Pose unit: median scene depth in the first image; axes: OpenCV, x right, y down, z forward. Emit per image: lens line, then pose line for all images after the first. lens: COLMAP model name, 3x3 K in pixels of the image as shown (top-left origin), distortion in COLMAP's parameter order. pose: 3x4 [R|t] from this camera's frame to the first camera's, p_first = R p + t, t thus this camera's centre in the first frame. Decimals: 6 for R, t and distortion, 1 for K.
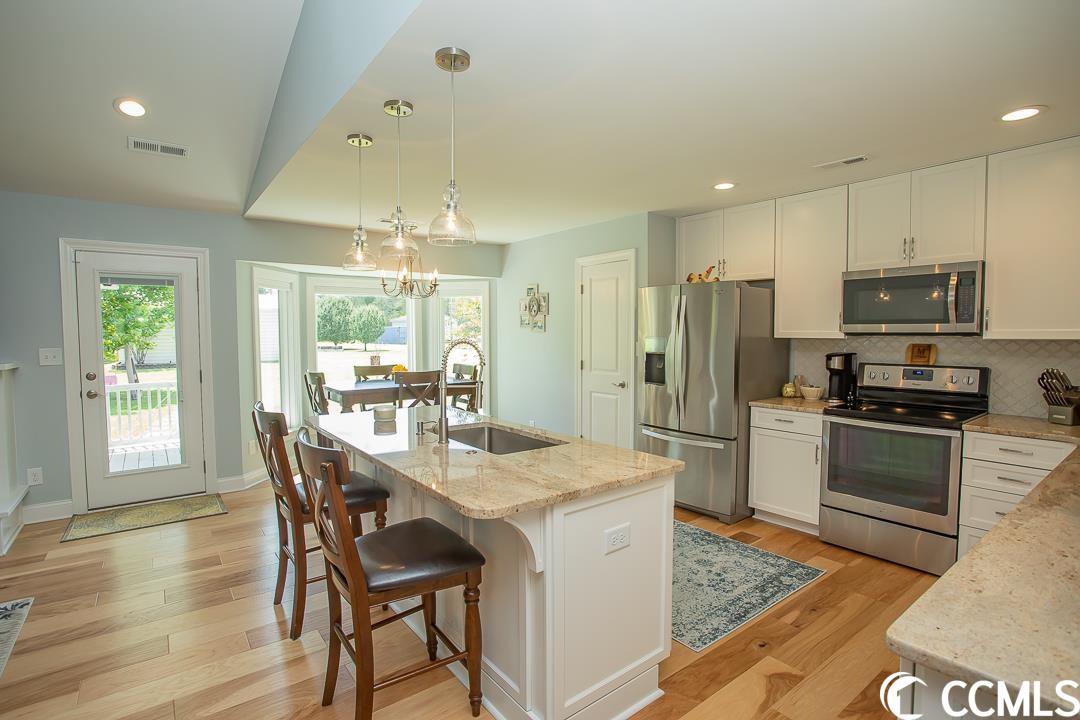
lens RADIAL K [[561.8, 0, 531.3], [0, 561.8, 361.8], [0, 0, 1]] dist [-0.016669, 0.011022]
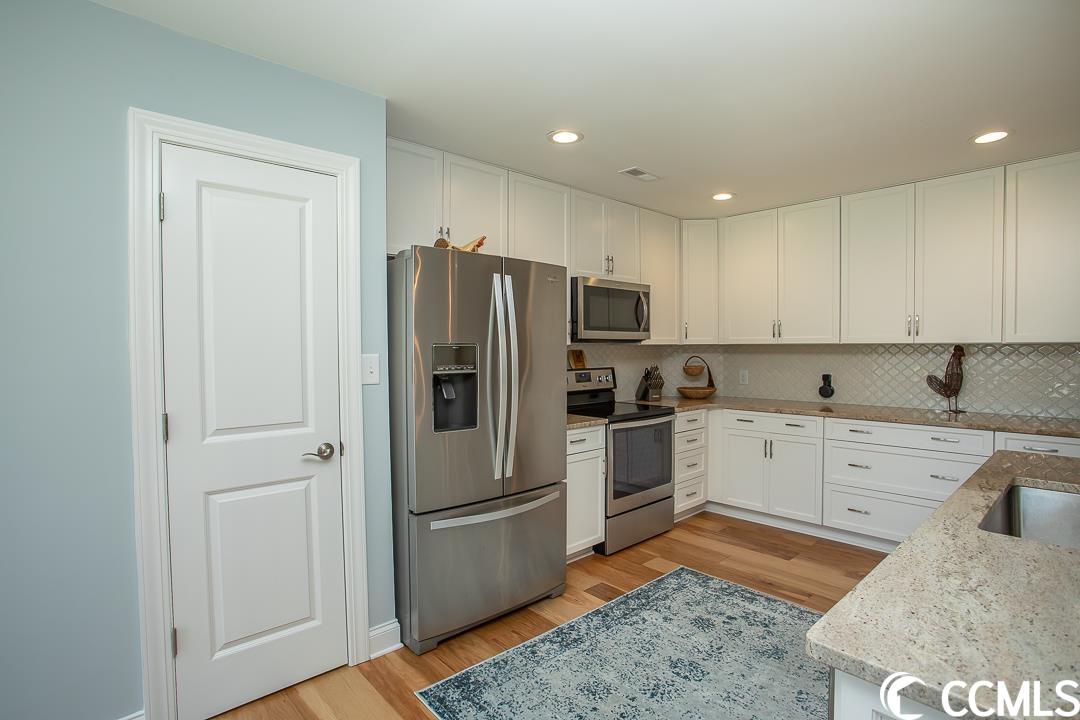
lens RADIAL K [[561.8, 0, 535.3], [0, 561.8, 360.6], [0, 0, 1]] dist [-0.016669, 0.011022]
pose [[-0.143310, -0.018900, 0.989497, -0.451116], [0.055713, 0.998078, 0.027133, -0.050684], [-0.988108, 0.059016, -0.141982, 1.368168]]
